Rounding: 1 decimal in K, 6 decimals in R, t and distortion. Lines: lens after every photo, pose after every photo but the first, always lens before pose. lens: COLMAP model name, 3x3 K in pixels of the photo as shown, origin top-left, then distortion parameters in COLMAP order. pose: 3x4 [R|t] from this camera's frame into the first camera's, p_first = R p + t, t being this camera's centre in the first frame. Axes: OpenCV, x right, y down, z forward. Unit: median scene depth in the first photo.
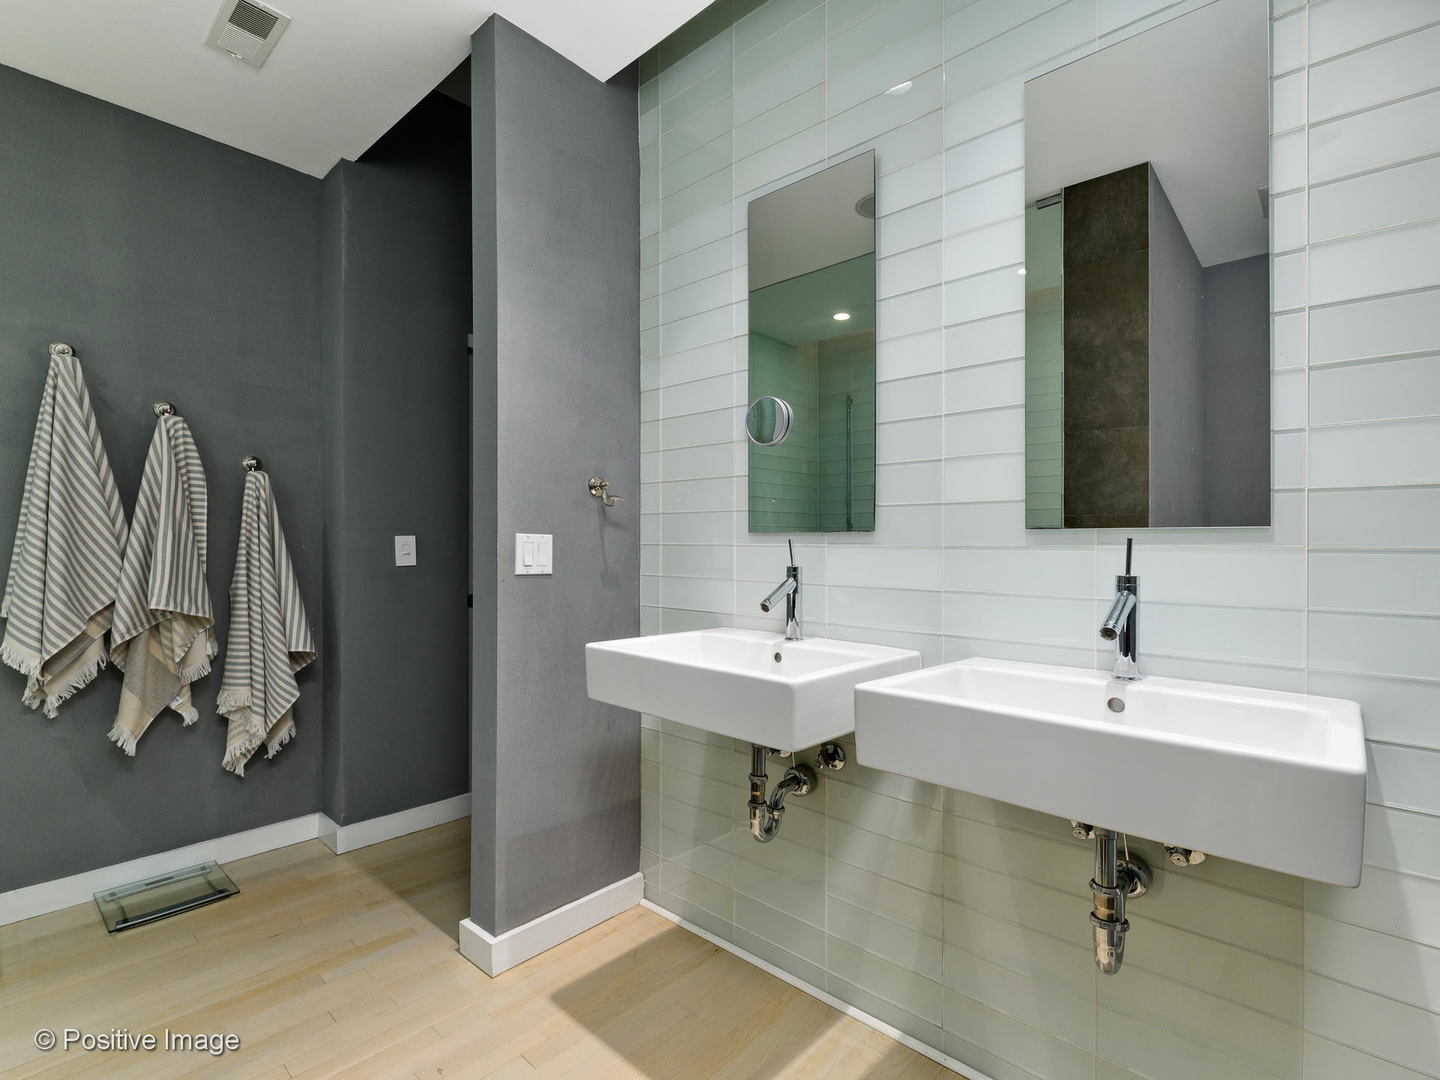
lens RADIAL K [[708.2, 0, 720.7], [0, 708.2, 537.5], [0, 0, 1]] dist [-0.001308, -0.000221]
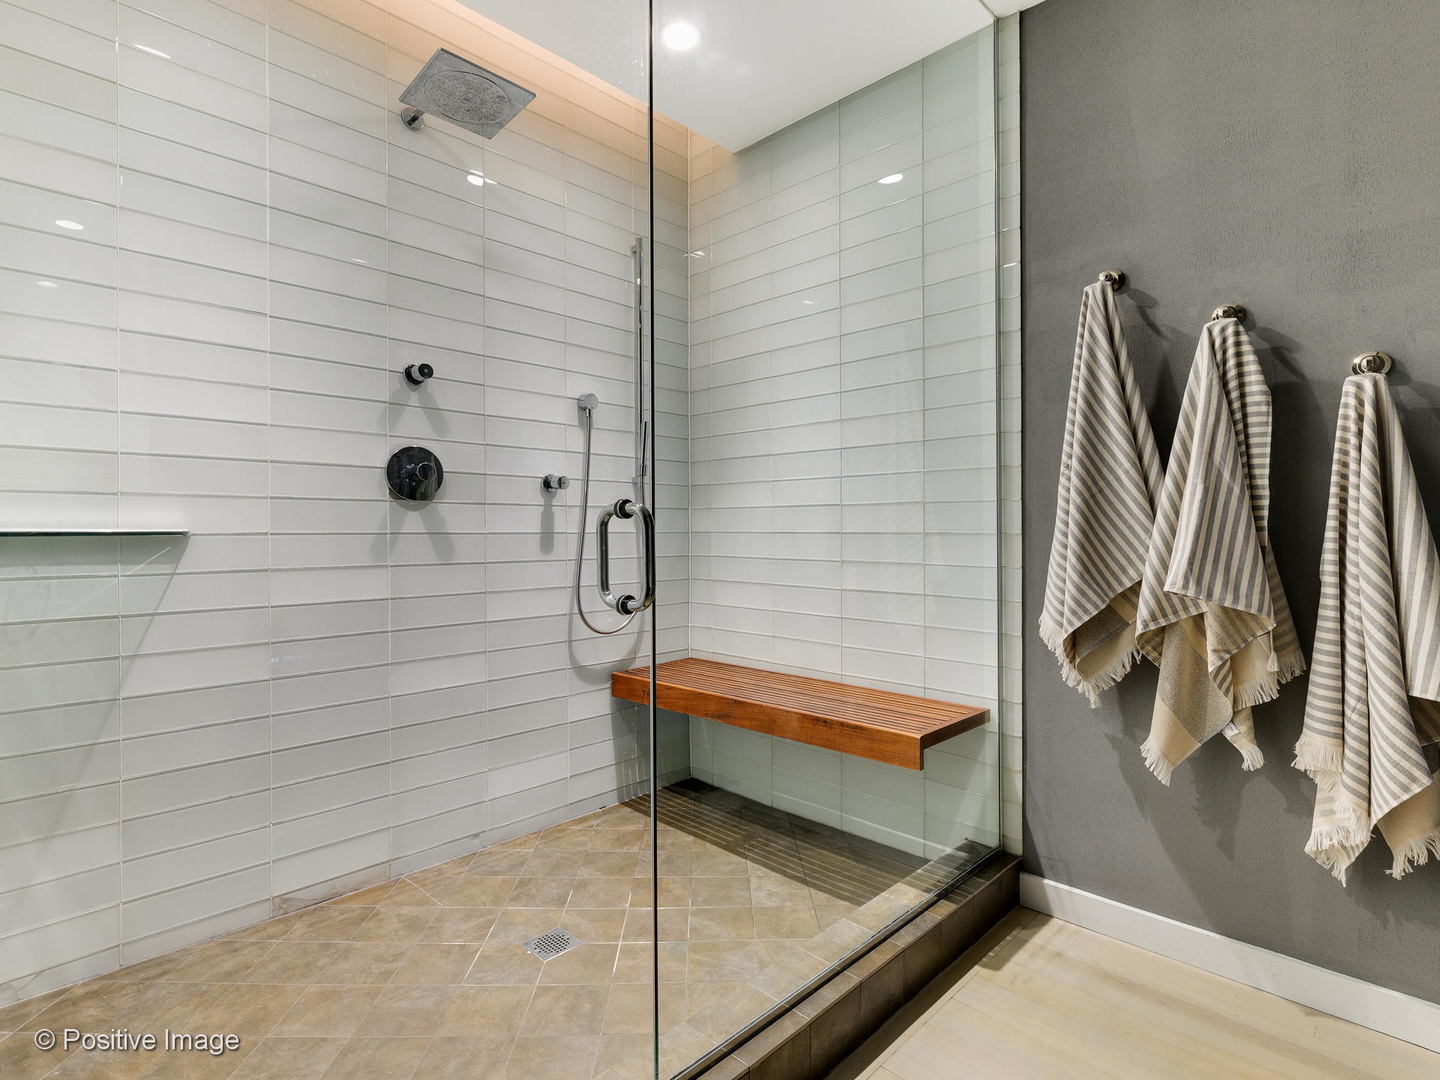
lens RADIAL K [[708.2, 0, 721.2], [0, 708.2, 534.5], [0, 0, 1]] dist [-0.001308, -0.000221]
pose [[-0.033237, -0.000870, -0.999447, -0.060328], [0.013028, 0.999914, -0.001304, 0.034754], [0.999363, -0.013064, -0.033222, 0.523885]]
